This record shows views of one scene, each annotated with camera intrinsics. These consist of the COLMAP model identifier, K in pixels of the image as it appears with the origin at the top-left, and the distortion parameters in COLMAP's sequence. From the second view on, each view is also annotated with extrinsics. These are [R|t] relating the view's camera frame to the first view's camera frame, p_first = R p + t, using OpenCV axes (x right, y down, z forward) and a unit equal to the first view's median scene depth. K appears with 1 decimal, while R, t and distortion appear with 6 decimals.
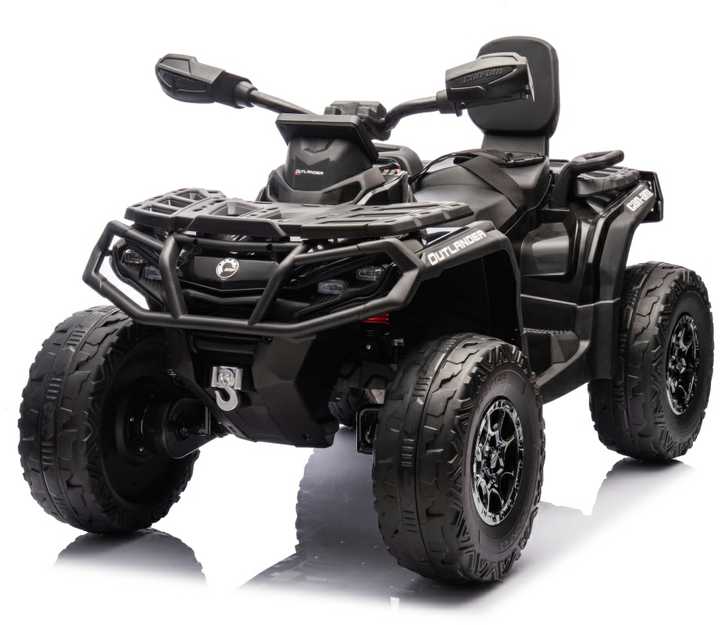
lens RADIAL K [[1943.3, 0, 373.4], [0, 1943.3, 313.9], [0, 0, 1]] dist [0.343755, 0.000000]
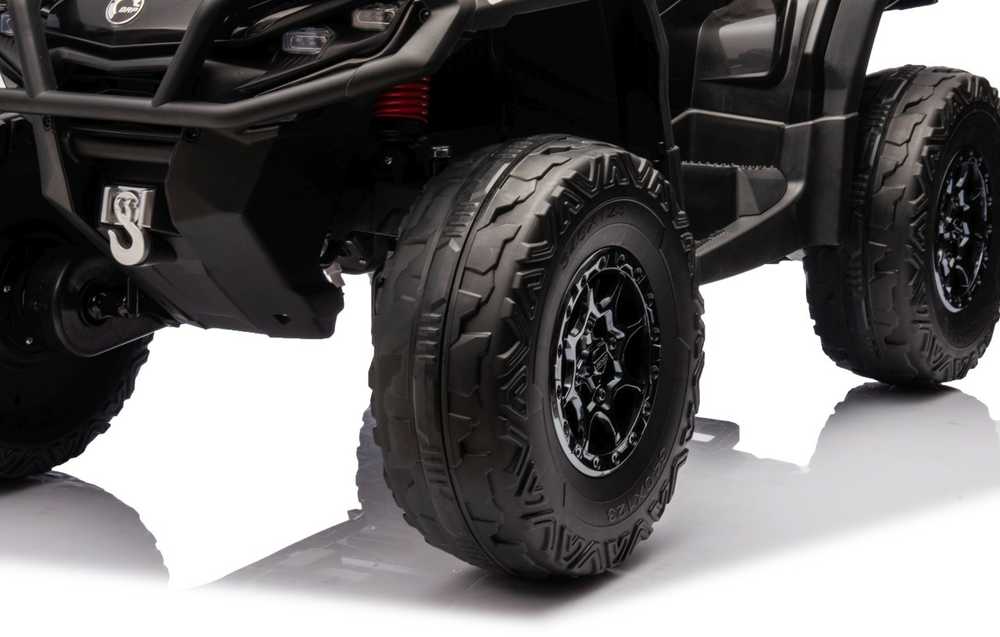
lens RADIAL K [[2175.9, 0, 499.2], [0, 2175.9, 303.4], [0, 0, 1]] dist [0.333045, 0.000000]
pose [[0.997636, 0.015495, -0.066947, 0.070795], [-0.014256, 0.999719, 0.018937, 0.044860], [0.067222, -0.017938, 0.997577, 0.357108]]
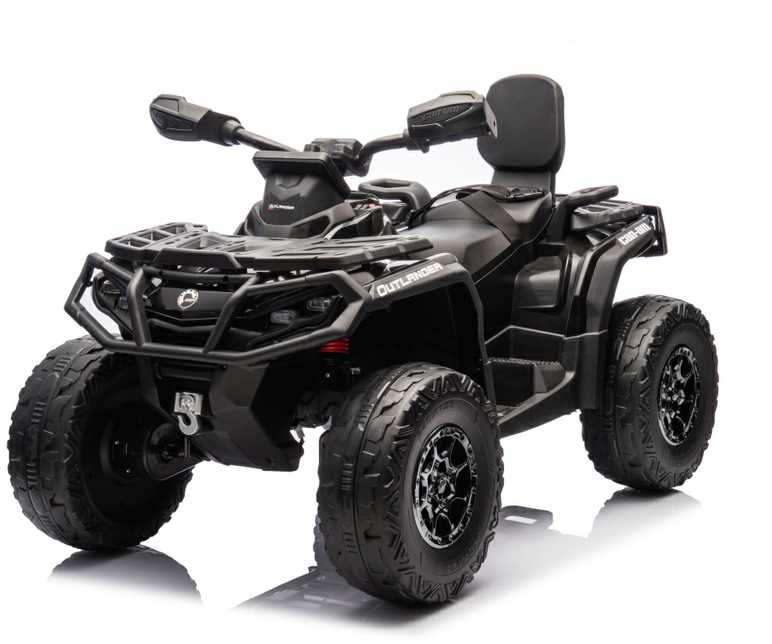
lens RADIAL K [[1901.0, 0, 360.9], [0, 1901.0, 350.3], [0, 0, 1]] dist [0.343413, 0.000000]
pose [[0.993800, 0.007056, -0.110959, 0.124376], [-0.006879, 0.999974, 0.001982, 0.001510], [0.110971, -0.001207, 0.993823, -0.008534]]
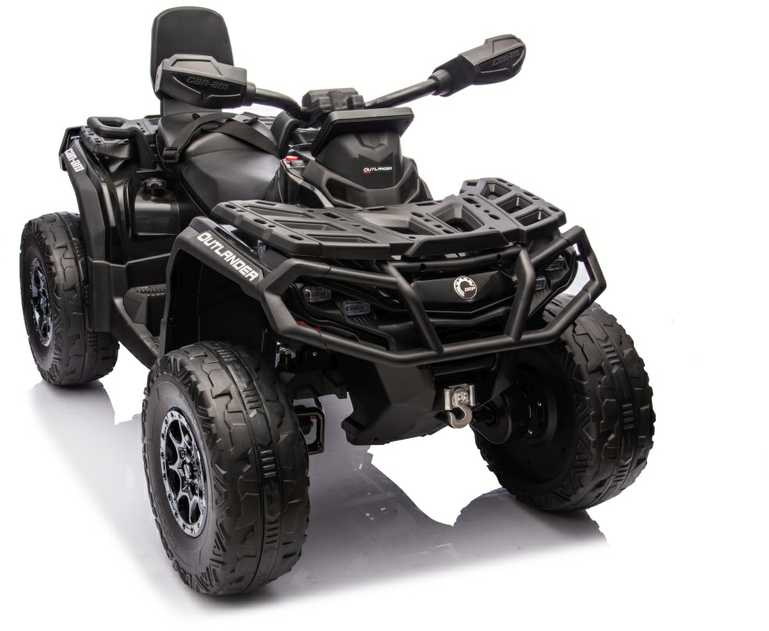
lens RADIAL K [[1113.4, 0, 273.8], [0, 1113.4, 309.8], [0, 0, 1]] dist [0.121762, 0.000000]
pose [[0.611222, -0.242813, 0.753292, -0.517236], [0.112823, 0.968787, 0.220730, -0.136444], [-0.783376, -0.049927, 0.619539, 0.693500]]
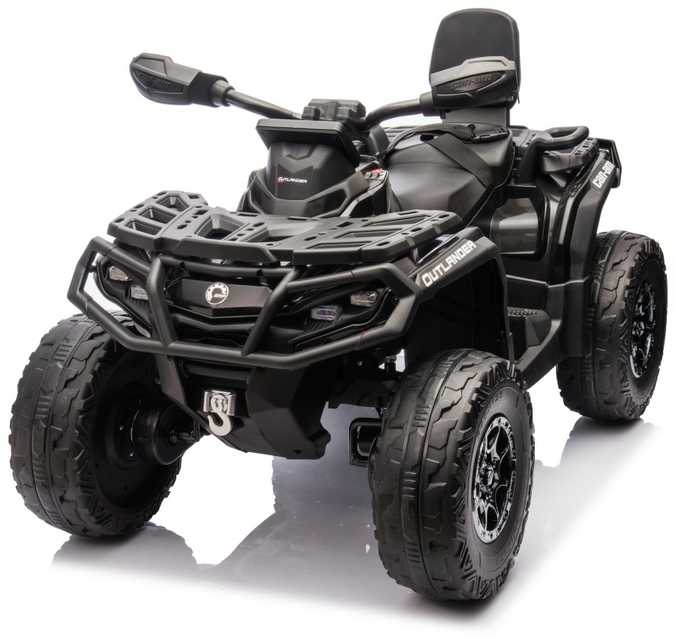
lens RADIAL K [[1567.4, 0, 328.7], [0, 1567.4, 329.3], [0, 0, 1]] dist [0.217091, 0.000000]
pose [[0.999271, -0.026470, 0.027527, -0.038832], [0.023121, 0.993028, 0.115586, -0.090289], [-0.030394, -0.114866, 0.992916, 0.203112]]
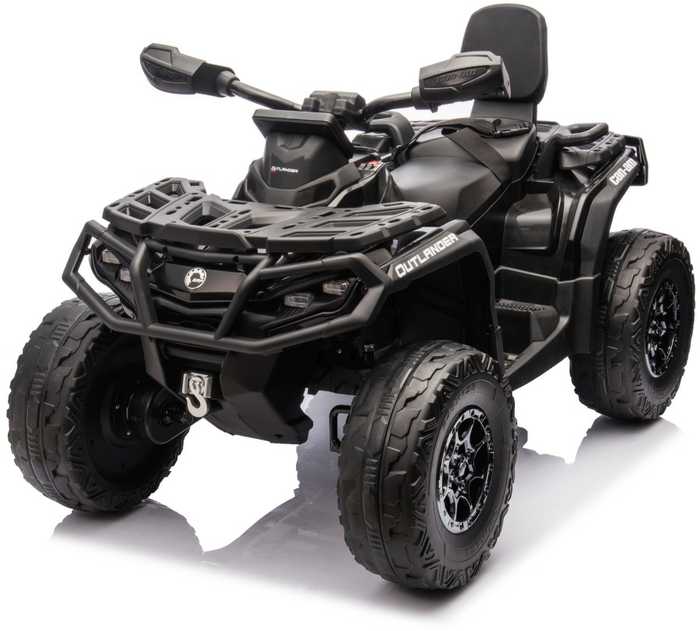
lens RADIAL K [[1564.7, 0, 316.2], [0, 1564.7, 317.1], [0, 0, 1]] dist [0.207747, 0.000000]
pose [[0.997343, 0.004988, -0.072683, 0.043115], [0.003069, 0.993891, 0.110322, -0.087340], [0.072790, -0.110251, 0.991235, 0.193099]]
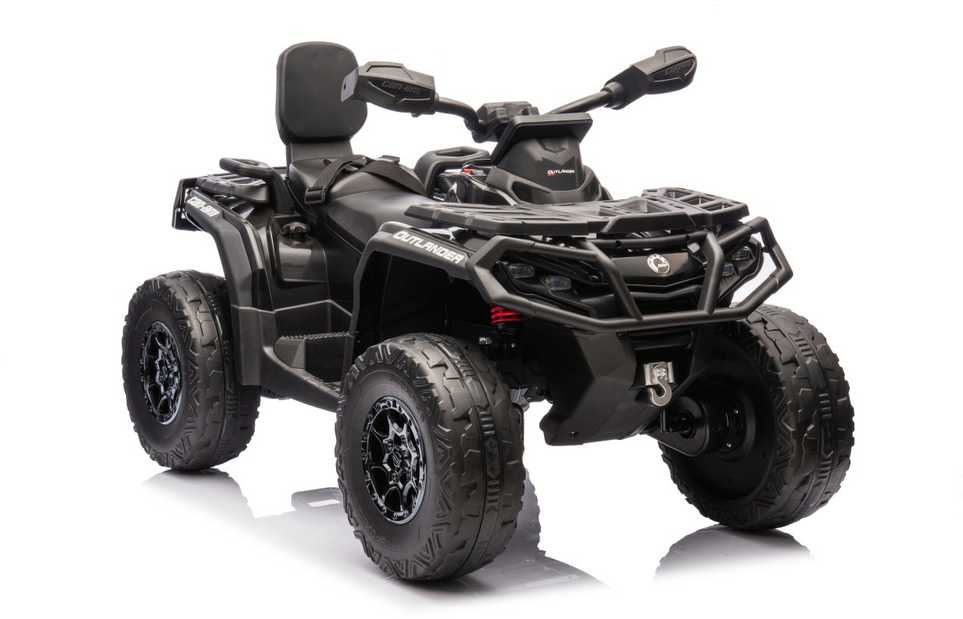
lens RADIAL K [[2037.9, 0, 393.0], [0, 2037.9, 334.8], [0, 0, 1]] dist [0.445287, 0.000000]
pose [[0.541375, -0.134624, 0.829933, -0.979700], [0.140247, 0.987728, 0.068735, -0.075416], [-0.829002, 0.079184, 0.553612, 0.499190]]
